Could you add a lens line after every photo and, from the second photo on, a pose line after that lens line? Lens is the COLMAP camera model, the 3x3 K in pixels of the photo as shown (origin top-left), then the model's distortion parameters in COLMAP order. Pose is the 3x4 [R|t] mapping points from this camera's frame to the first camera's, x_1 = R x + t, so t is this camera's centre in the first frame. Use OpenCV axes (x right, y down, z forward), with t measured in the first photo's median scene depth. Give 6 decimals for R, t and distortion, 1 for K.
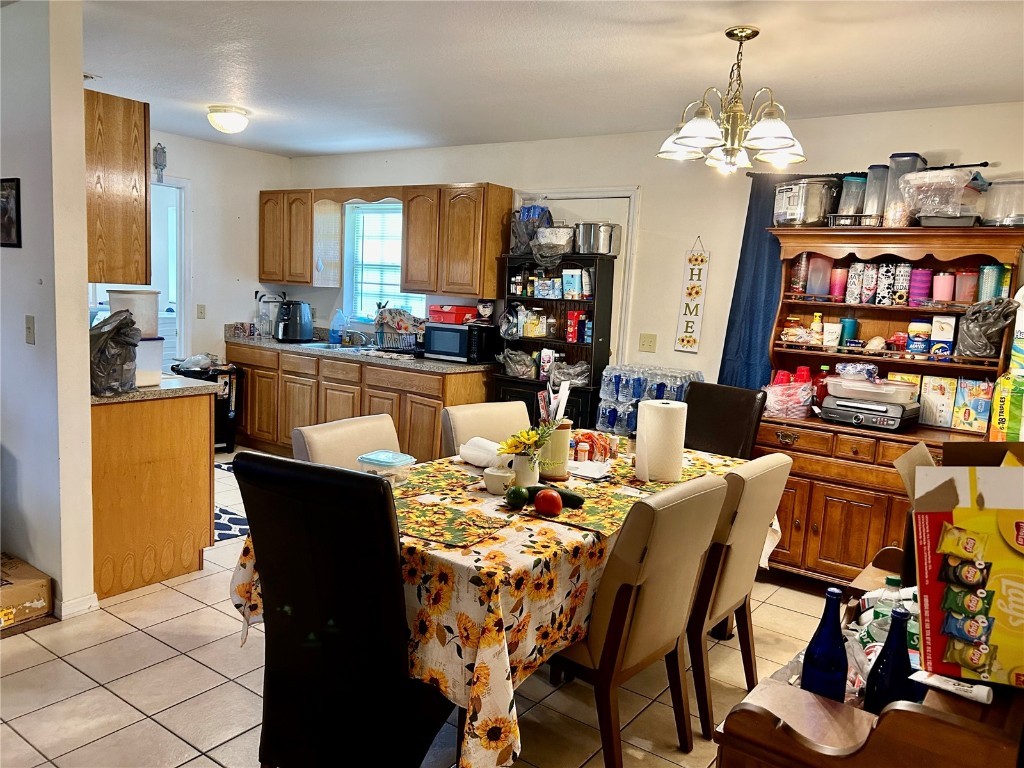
lens RADIAL K [[761.1, 0, 527.7], [0, 761.1, 387.0], [0, 0, 1]] dist [0.030553, -0.035790]
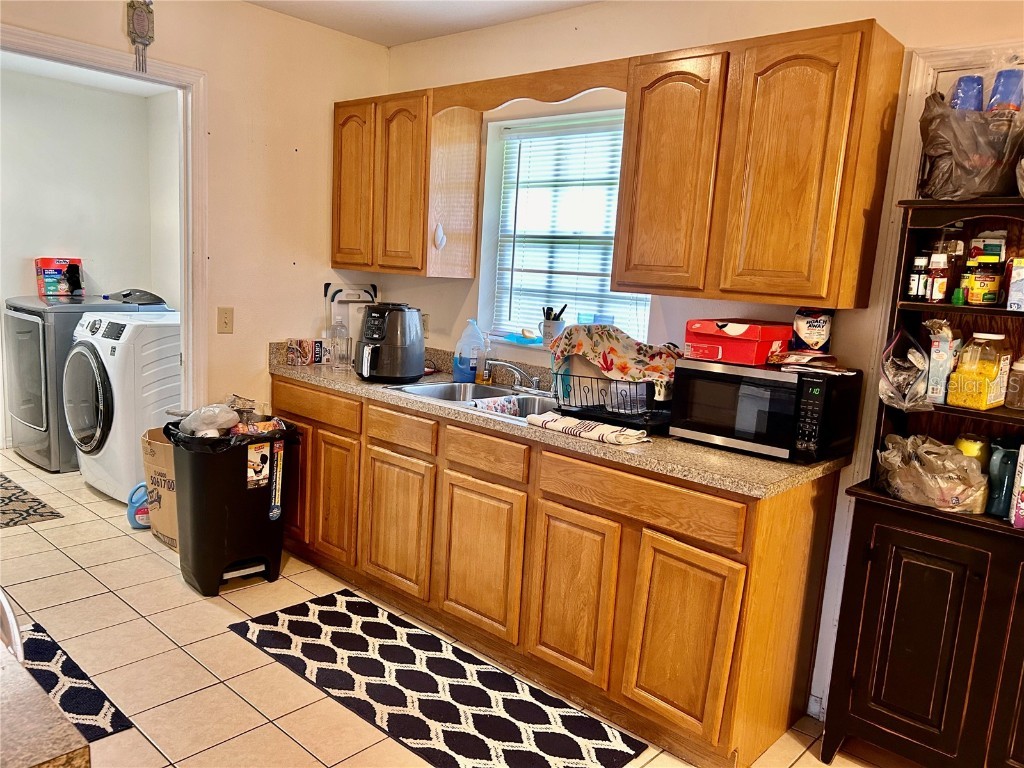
lens RADIAL K [[761.1, 0, 517.1], [0, 761.1, 394.9], [0, 0, 1]] dist [0.030553, -0.035790]
pose [[0.992158, 0.026428, -0.122168, -0.157221], [-0.023388, 0.999382, 0.026247, -0.066762], [0.122786, -0.023184, 0.992162, 0.496599]]
